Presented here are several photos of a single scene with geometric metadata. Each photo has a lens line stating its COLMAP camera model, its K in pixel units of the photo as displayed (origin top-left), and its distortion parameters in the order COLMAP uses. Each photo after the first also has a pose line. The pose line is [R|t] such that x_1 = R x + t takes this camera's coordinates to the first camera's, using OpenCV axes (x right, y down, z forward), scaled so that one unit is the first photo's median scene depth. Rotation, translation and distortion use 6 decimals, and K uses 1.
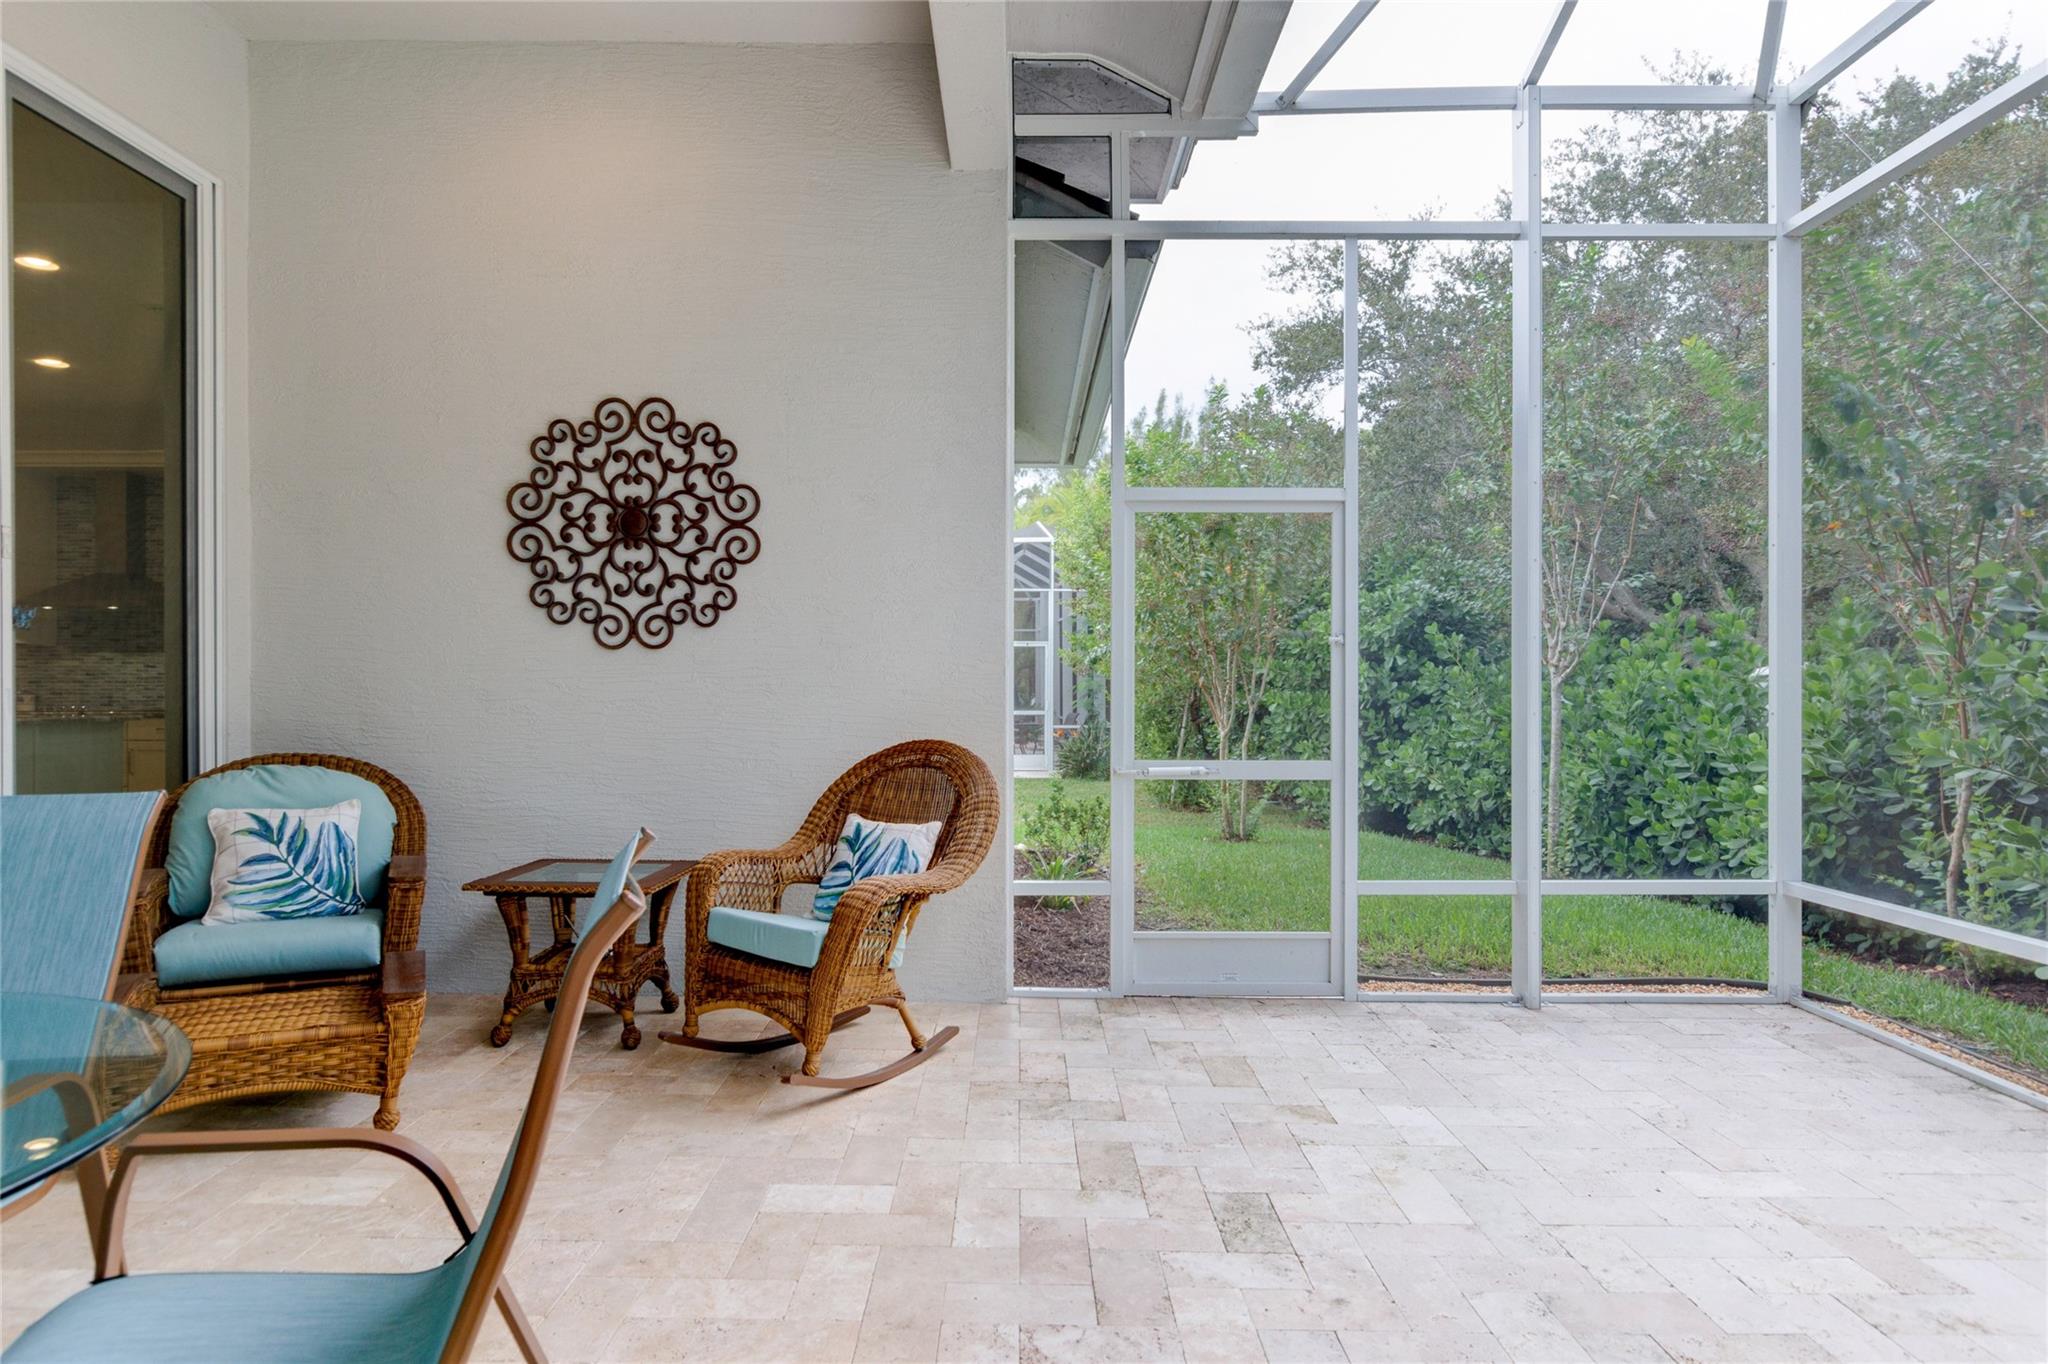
lens RADIAL K [[1162.5, 0, 1020.4], [0, 1162.5, 687.2], [0, 0, 1]] dist [-0.007689, -0.000640]
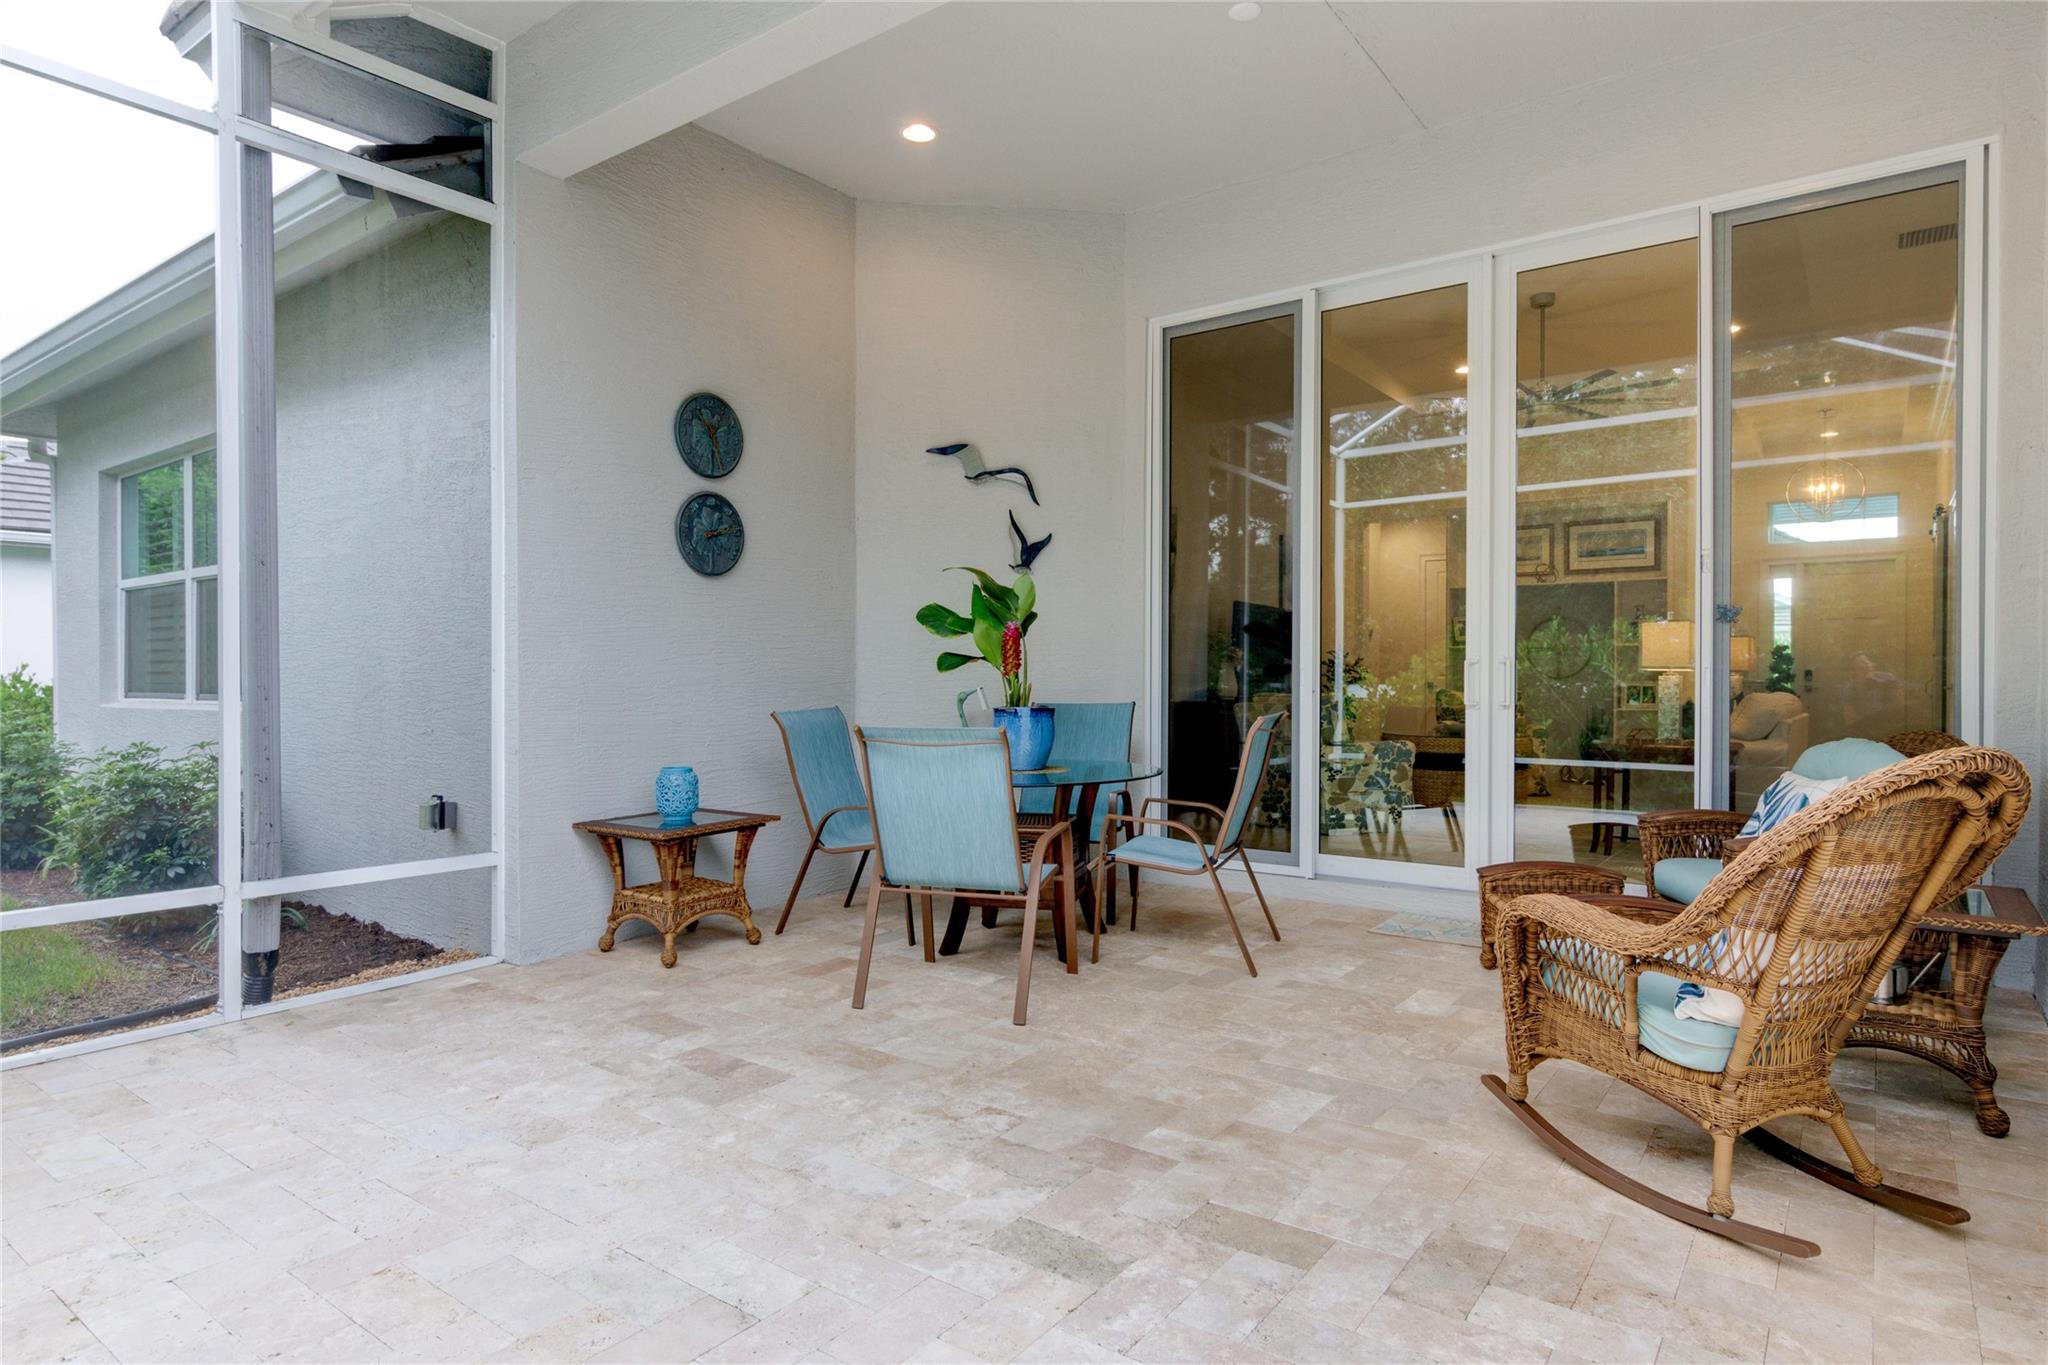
lens RADIAL K [[1162.5, 0, 1021.4], [0, 1162.5, 675.2], [0, 0, 1]] dist [-0.007689, -0.000640]
pose [[-0.603464, 0.002409, -0.797386, 0.952496], [0.005012, 0.999987, -0.000772, 0.013858], [0.797374, -0.004462, -0.603468, 1.559464]]
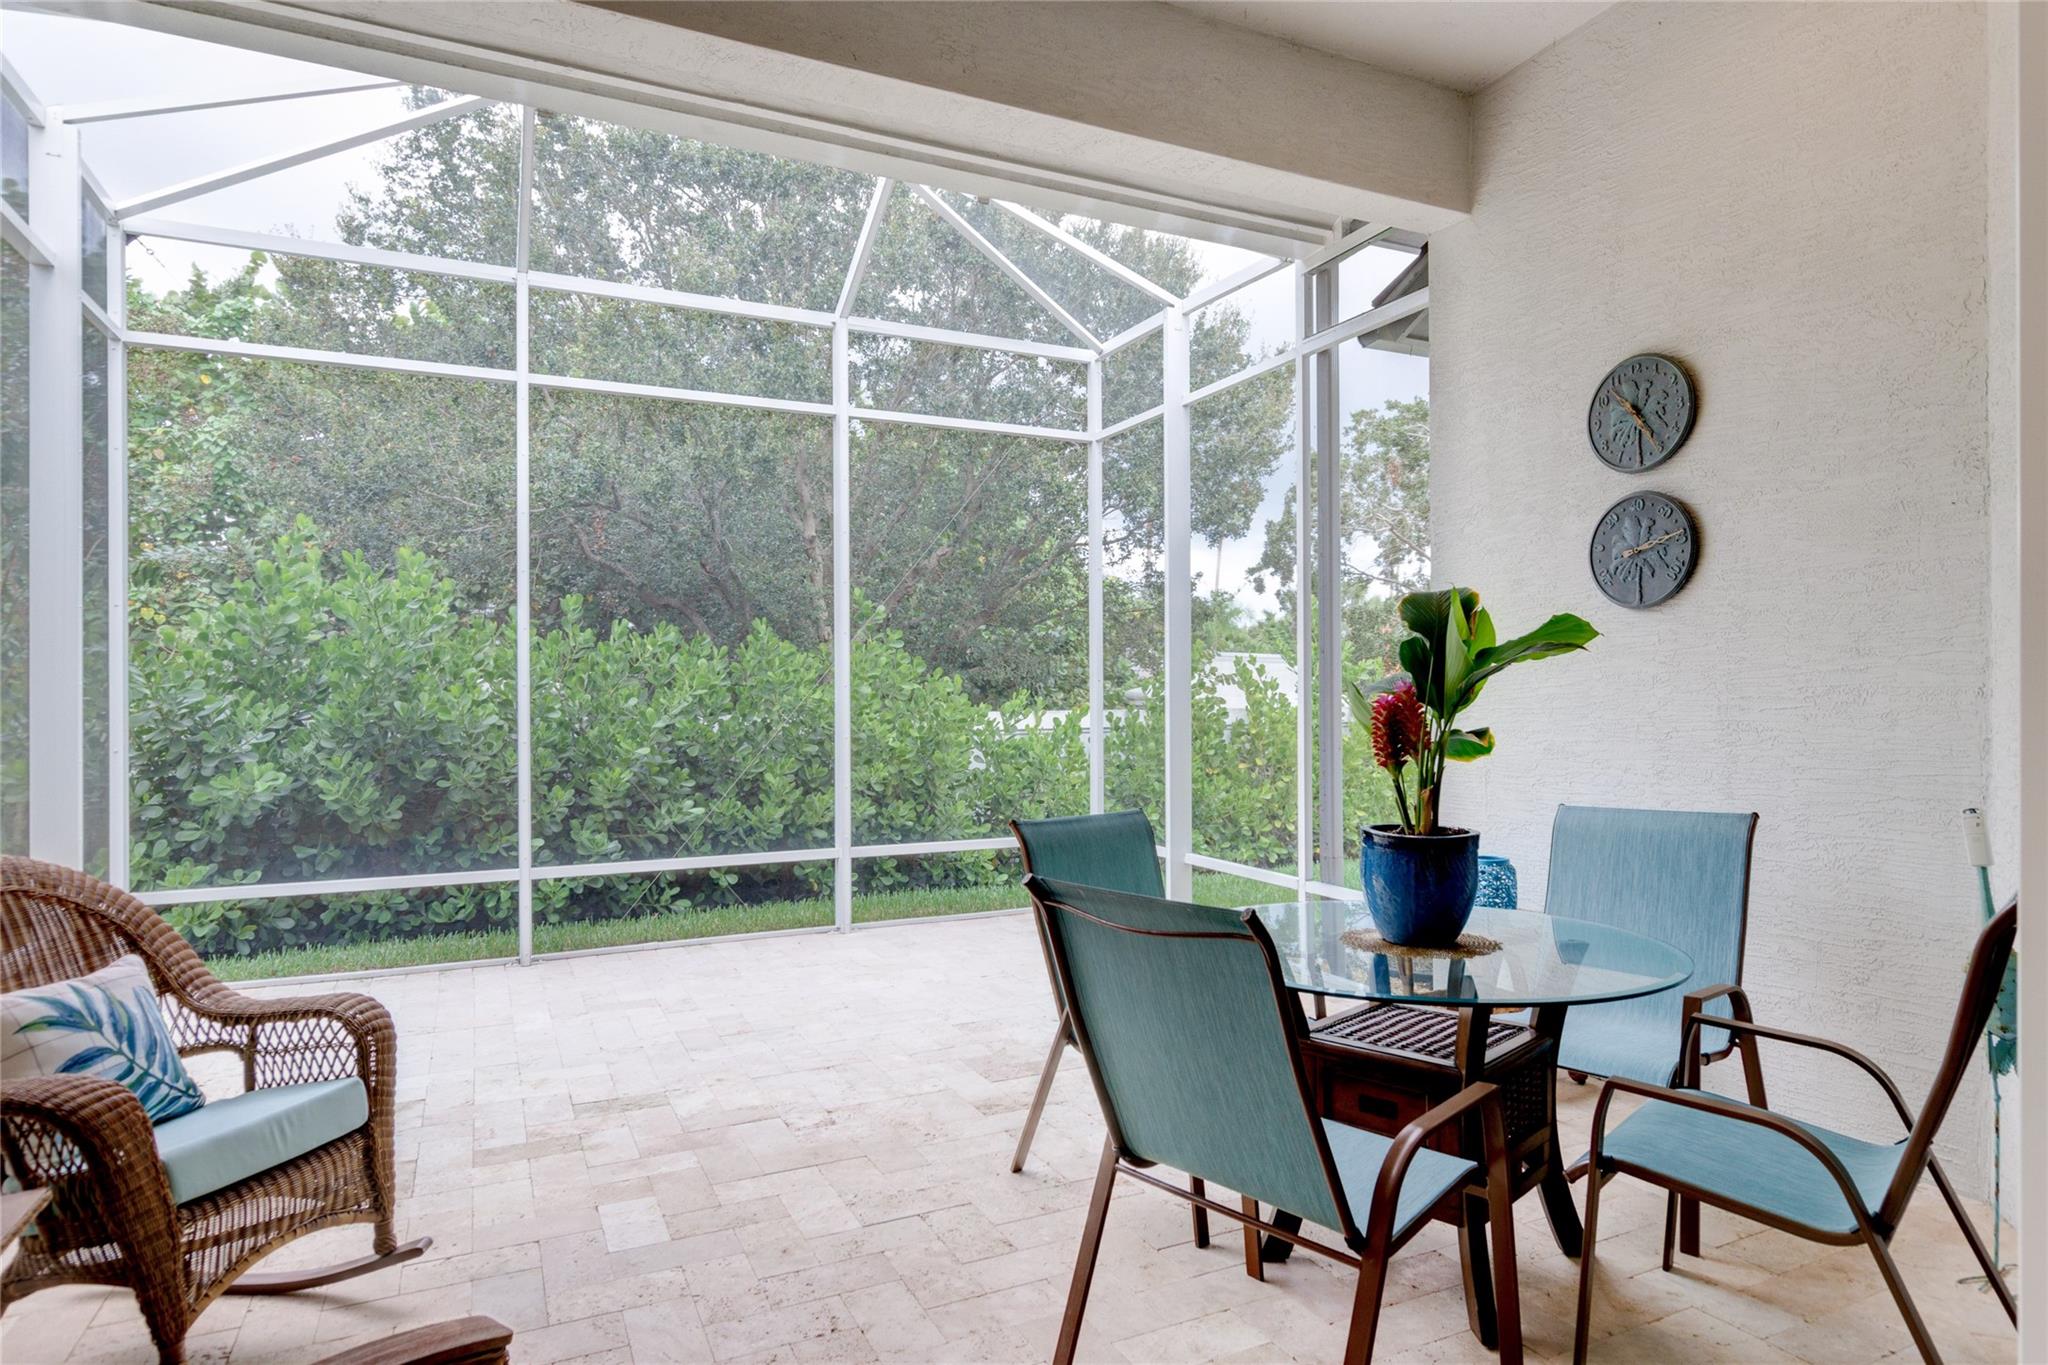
lens RADIAL K [[1162.5, 0, 1025.5], [0, 1162.5, 686.9], [0, 0, 1]] dist [-0.007689, -0.000640]
pose [[-0.424601, 0.001746, 0.905379, -1.398605], [0.002654, 0.999996, -0.000683, -0.072725], [-0.905377, 0.002113, -0.424604, 1.188330]]
